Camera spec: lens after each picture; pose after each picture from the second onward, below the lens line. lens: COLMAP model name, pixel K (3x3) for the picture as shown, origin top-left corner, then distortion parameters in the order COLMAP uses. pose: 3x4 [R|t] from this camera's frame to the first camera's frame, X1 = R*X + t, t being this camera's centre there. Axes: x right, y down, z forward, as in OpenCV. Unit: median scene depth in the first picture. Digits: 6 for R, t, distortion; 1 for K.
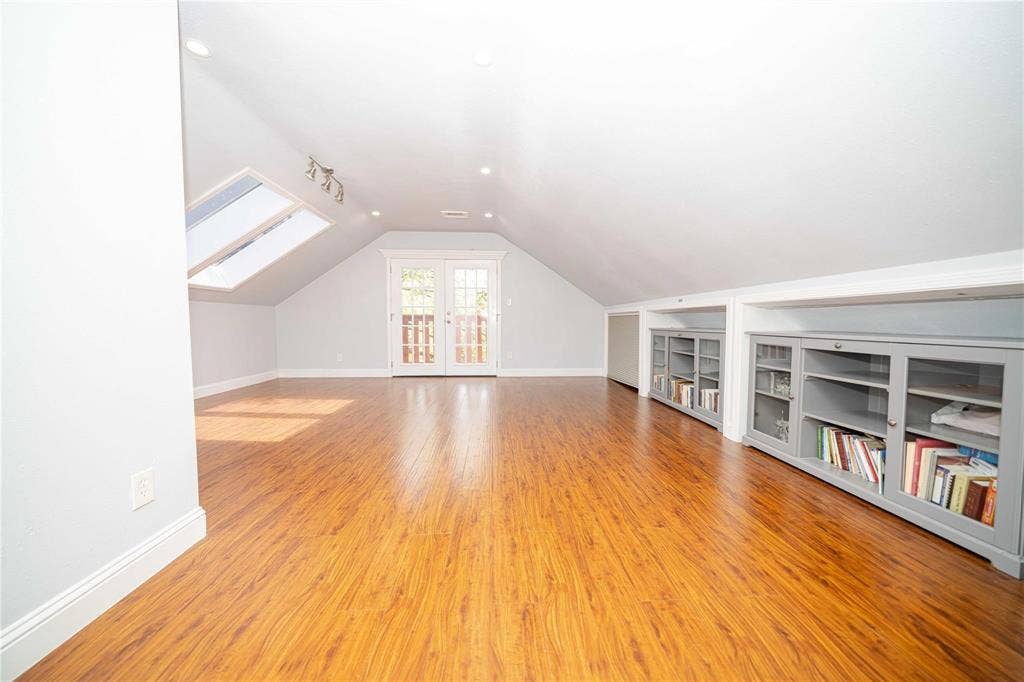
lens RADIAL K [[348.9, 0, 512.0], [0, 348.9, 343.3], [0, 0, 1]] dist [-0.006504, -0.000117]
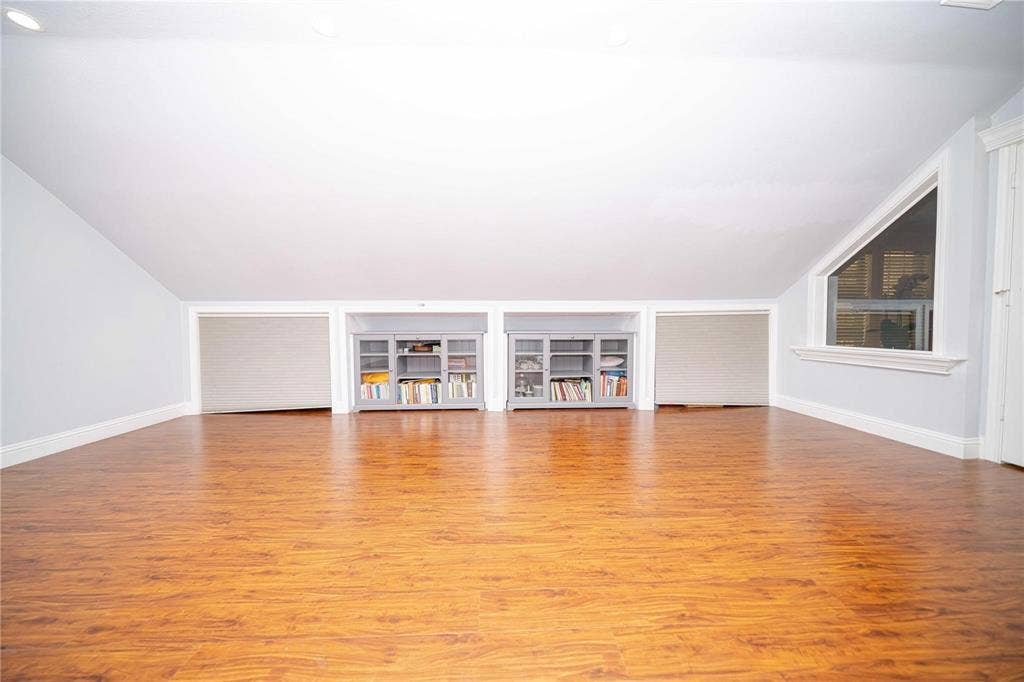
lens RADIAL K [[348.9, 0, 512.4], [0, 348.9, 333.3], [0, 0, 1]] dist [-0.006504, -0.000117]
pose [[0.007533, -0.021243, 0.999746, -0.810958], [0.062971, 0.997800, 0.020727, -0.058603], [-0.997987, 0.062798, 0.008855, 1.020386]]
